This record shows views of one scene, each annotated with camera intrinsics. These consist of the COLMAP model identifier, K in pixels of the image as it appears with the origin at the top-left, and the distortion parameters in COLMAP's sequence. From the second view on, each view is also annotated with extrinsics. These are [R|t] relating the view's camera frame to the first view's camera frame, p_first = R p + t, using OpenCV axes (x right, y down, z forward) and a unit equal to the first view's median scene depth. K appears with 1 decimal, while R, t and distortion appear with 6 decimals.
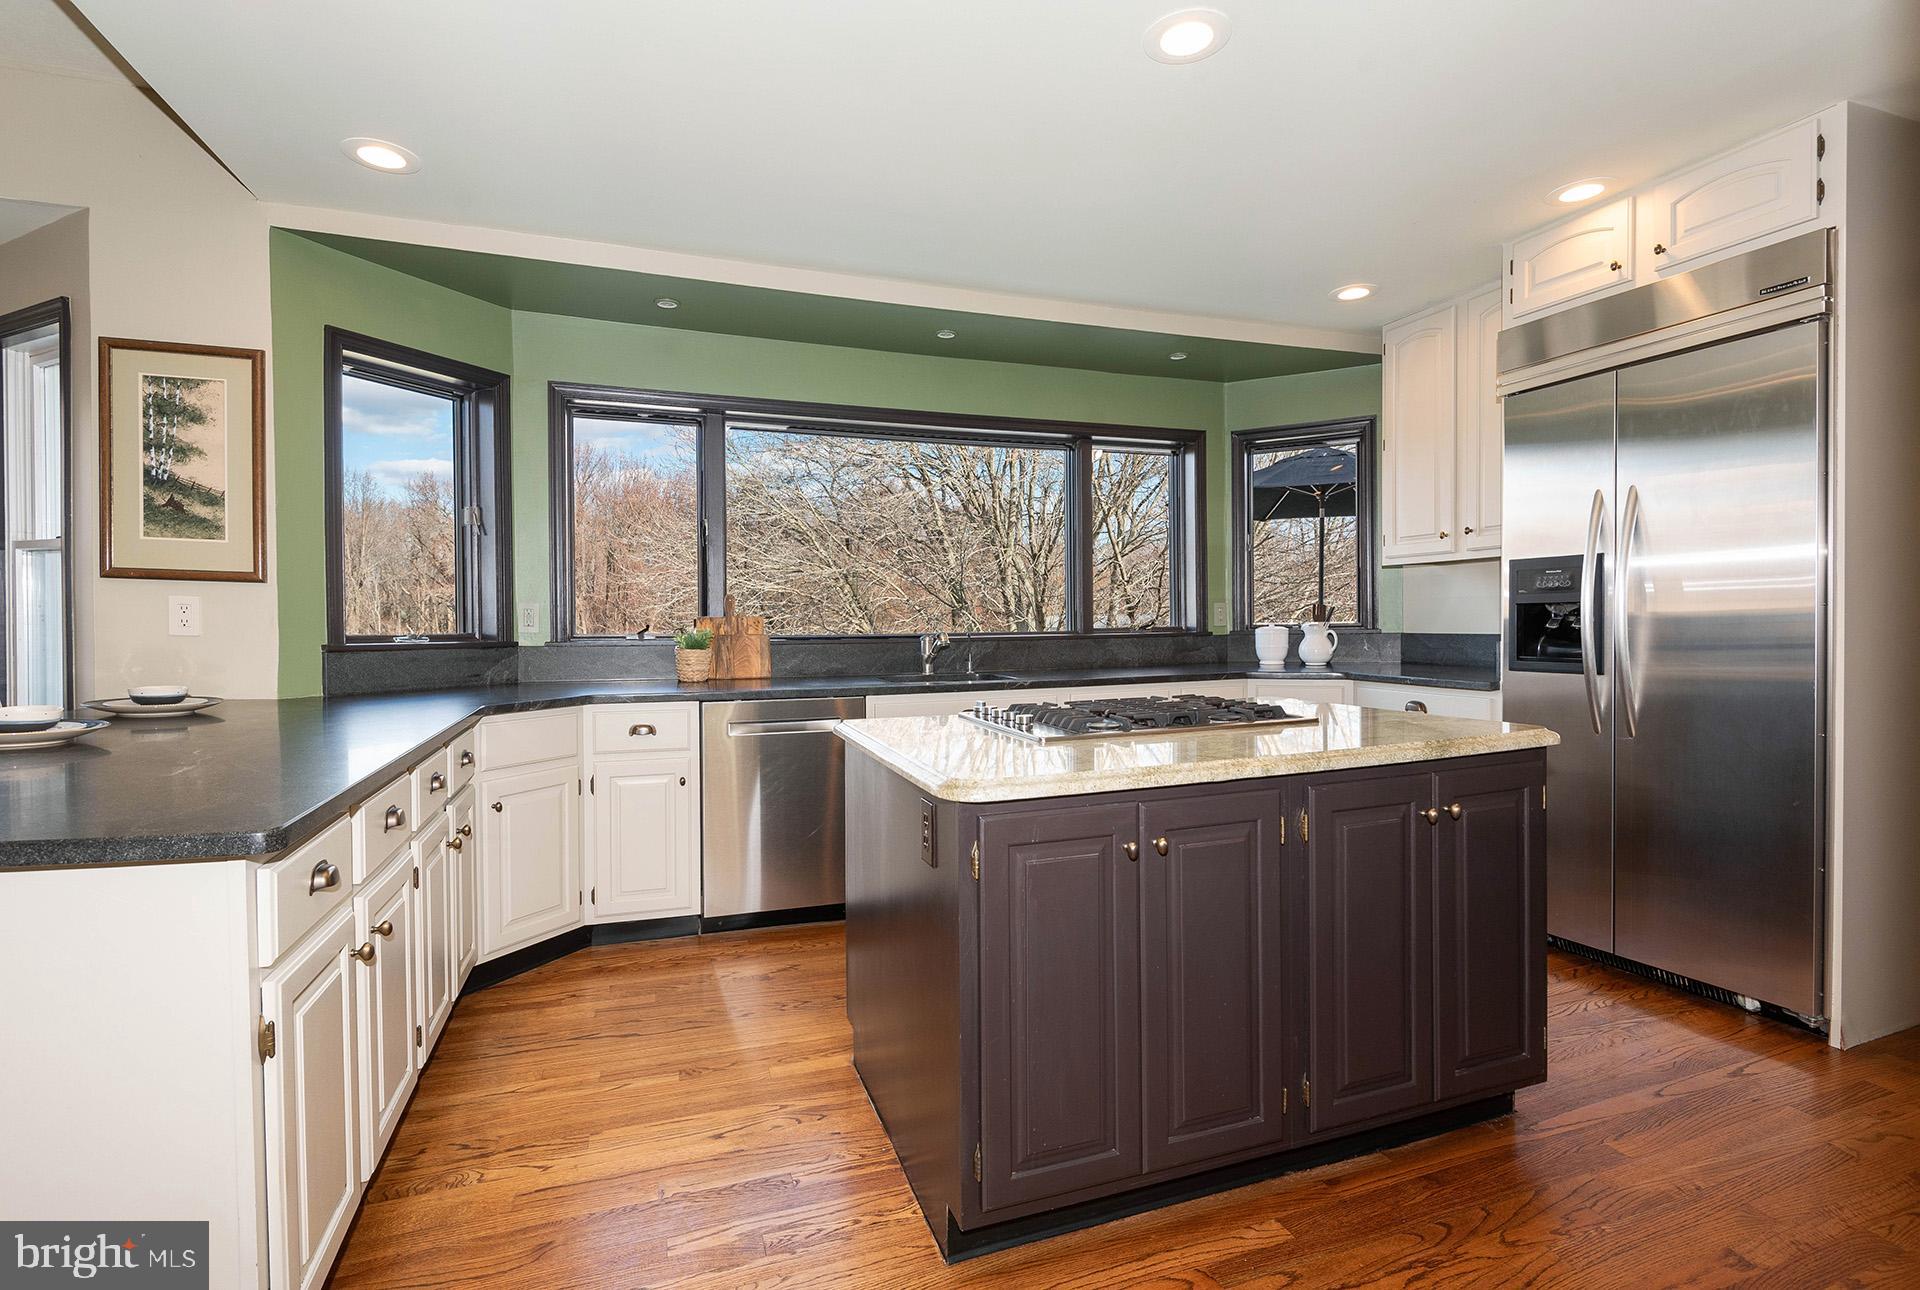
lens RADIAL K [[898.7, 0, 952.7], [0, 898.7, 627.9], [0, 0, 1]] dist [-0.009986, -0.000709]
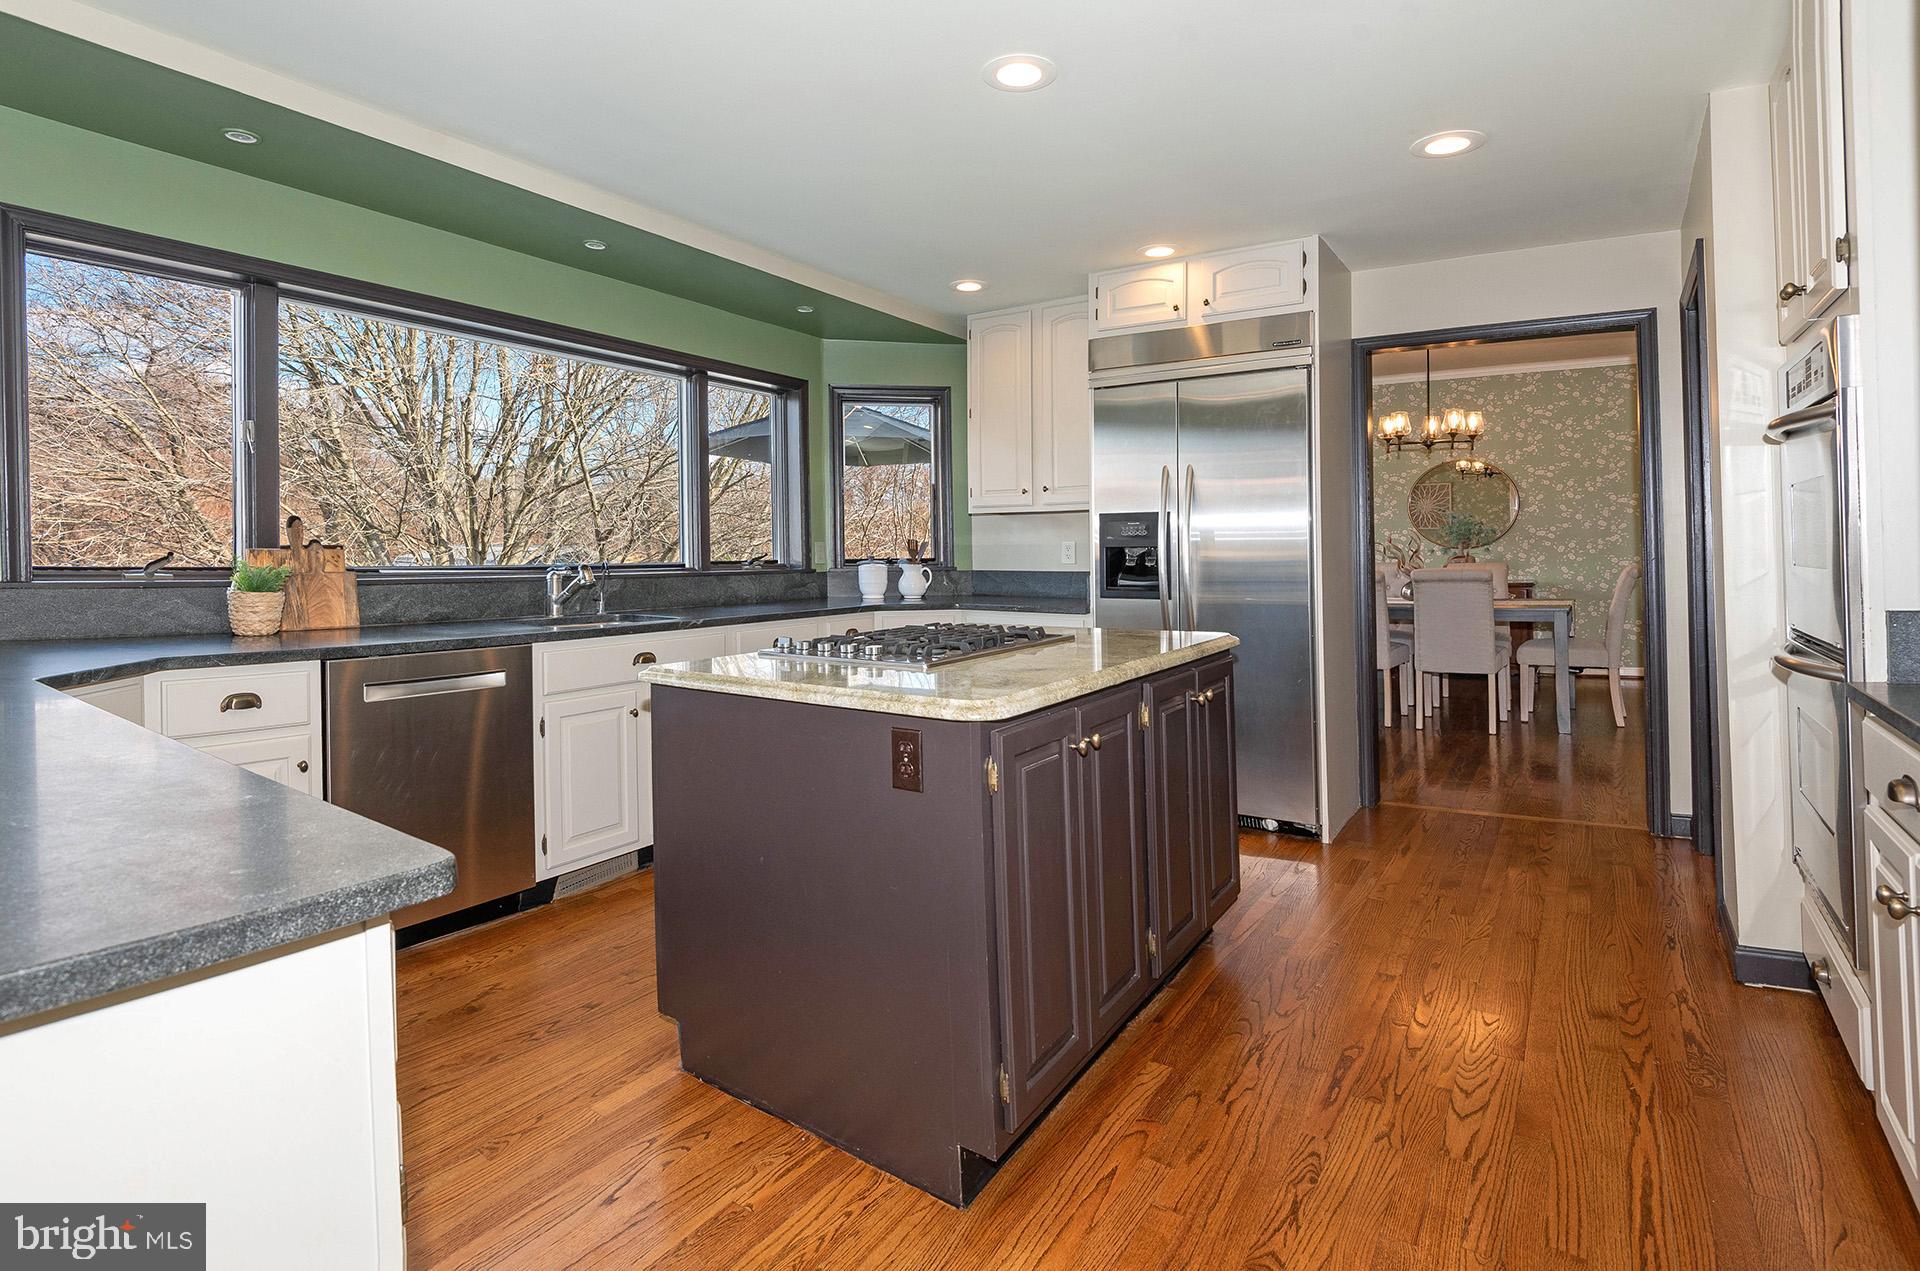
lens RADIAL K [[877.5, 0, 966.3], [0, 877.5, 533.5], [0, 0, 1]] dist [0.029023, -0.000260]
pose [[0.802949, 0.026960, 0.595437, -0.270679], [-0.006458, 0.999311, -0.036538, -0.000836], [-0.596012, 0.025493, 0.802570, 0.081318]]
